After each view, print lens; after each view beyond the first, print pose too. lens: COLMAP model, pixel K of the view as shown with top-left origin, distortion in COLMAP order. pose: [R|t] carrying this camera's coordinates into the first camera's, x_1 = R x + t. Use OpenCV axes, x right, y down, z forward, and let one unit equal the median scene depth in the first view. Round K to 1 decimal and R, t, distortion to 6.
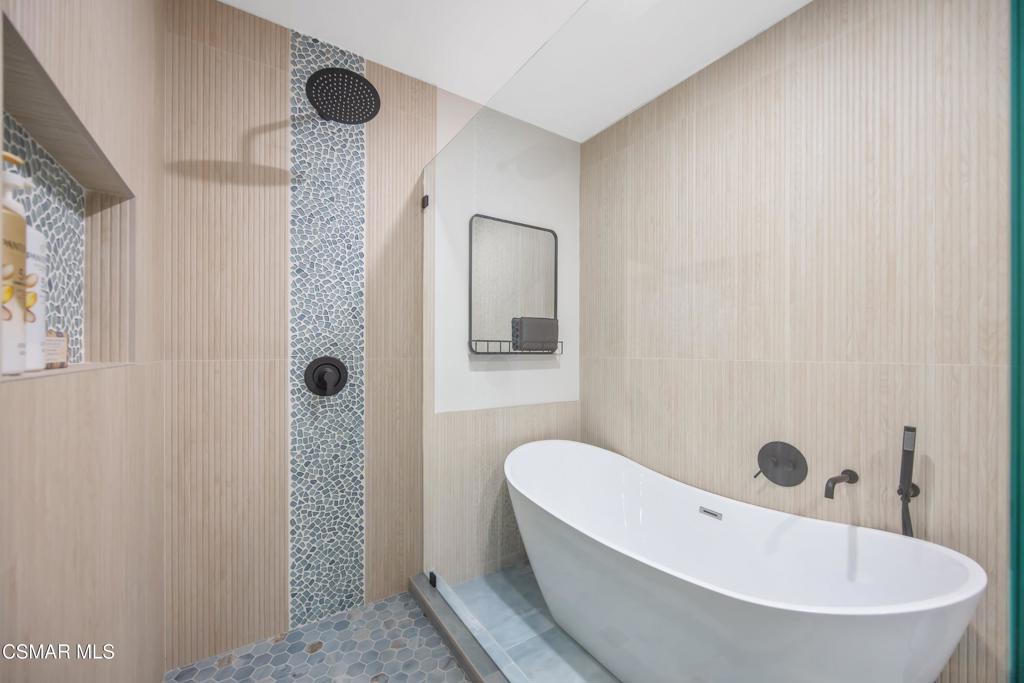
lens RADIAL K [[415.0, 0, 515.8], [0, 415.0, 345.9], [0, 0, 1]] dist [0.001679, -0.000168]
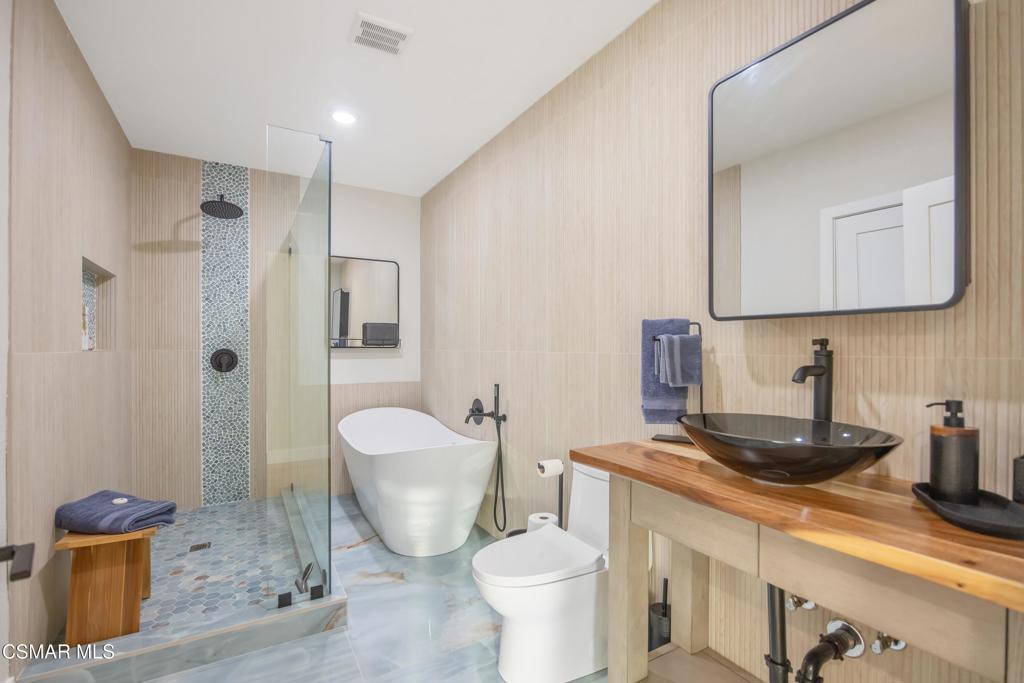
lens RADIAL K [[484.0, 0, 510.5], [0, 484.0, 343.9], [0, 0, 1]] dist [-0.003324, -0.000156]
pose [[0.997734, -0.002184, -0.067240, 0.858841], [0.002275, 0.999997, 0.001284, 0.005726], [0.067237, -0.001434, 0.997736, -0.906602]]
